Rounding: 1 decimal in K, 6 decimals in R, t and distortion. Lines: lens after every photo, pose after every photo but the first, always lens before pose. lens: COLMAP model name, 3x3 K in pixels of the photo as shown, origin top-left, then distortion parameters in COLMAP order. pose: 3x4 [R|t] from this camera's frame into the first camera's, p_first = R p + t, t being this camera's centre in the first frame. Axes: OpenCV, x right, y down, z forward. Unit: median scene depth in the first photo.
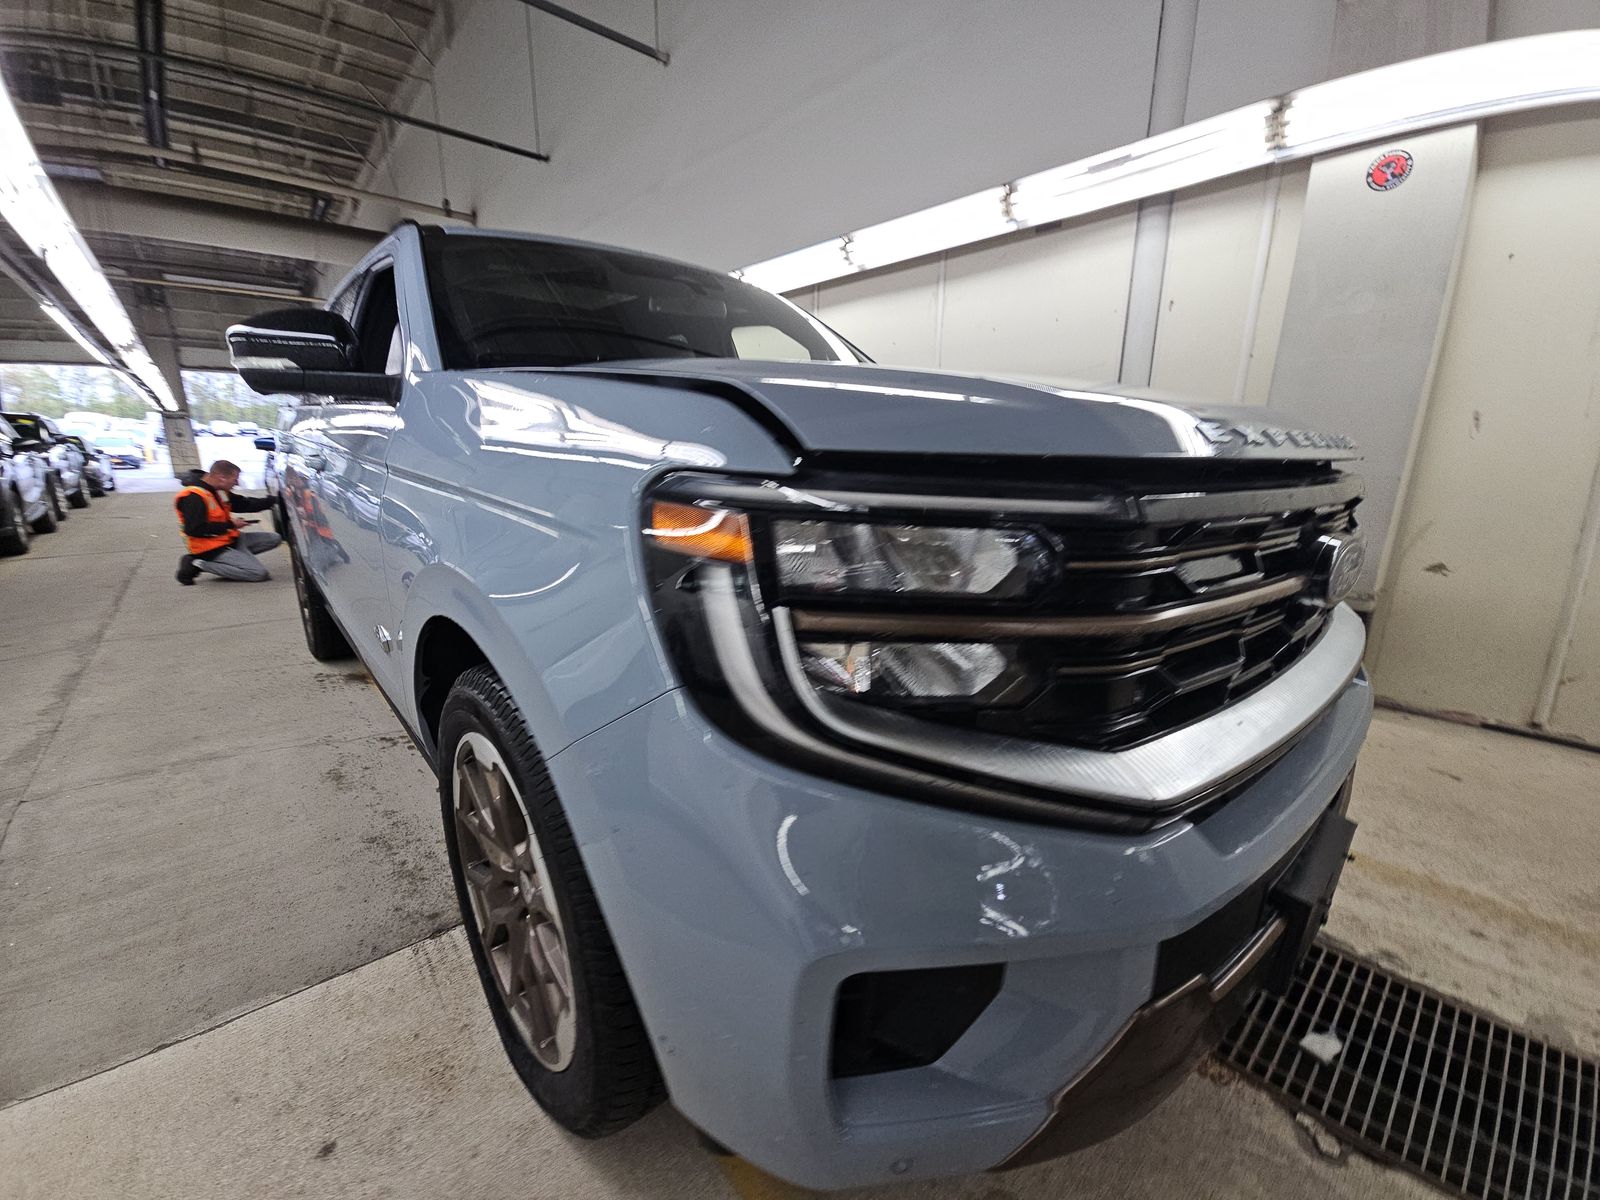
lens RADIAL K [[640.2, 0, 784.1], [0, 640.2, 605.4], [0, 0, 1]] dist [0.002509, -0.014519]
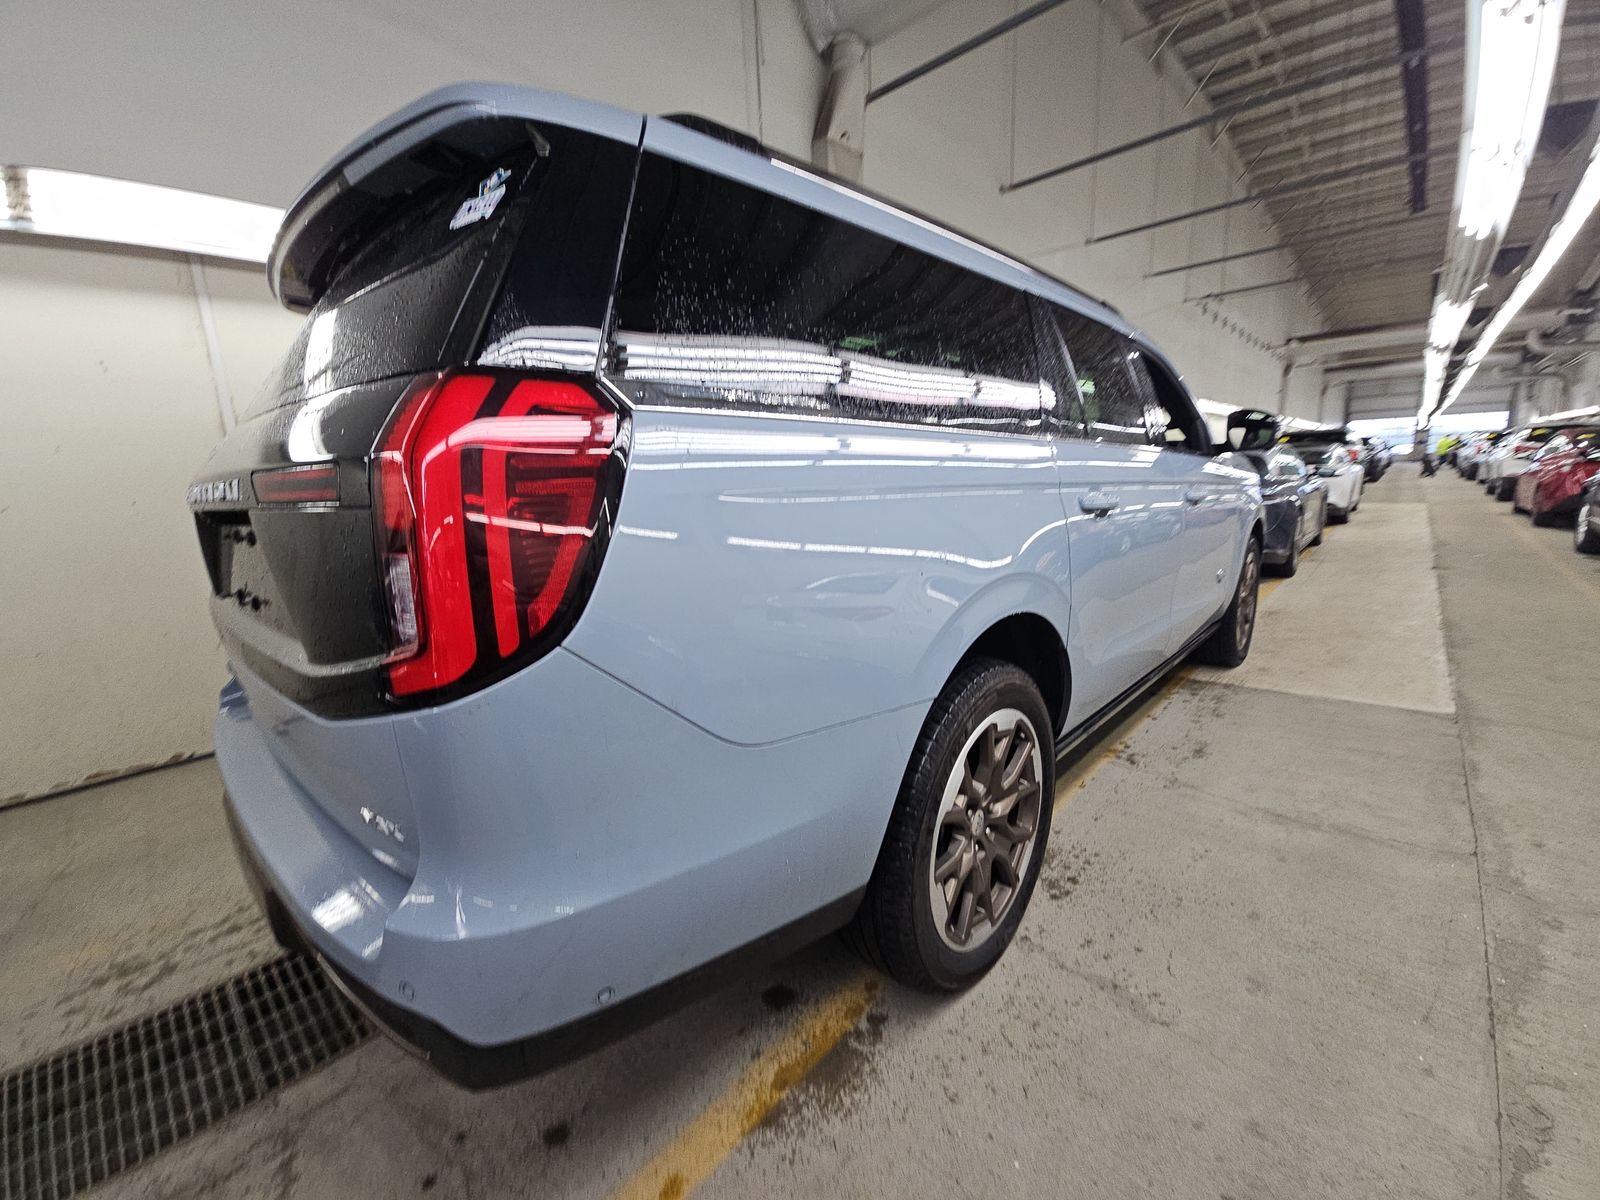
lens RADIAL K [[640.2, 0, 784.1], [0, 640.2, 605.4], [0, 0, 1]] dist [0.002509, -0.014519]
pose [[-0.080767, -0.188300, 0.978785, -0.340601], [0.294445, 0.933660, 0.203915, -0.092640], [-0.952249, 0.304668, -0.019965, 0.323192]]
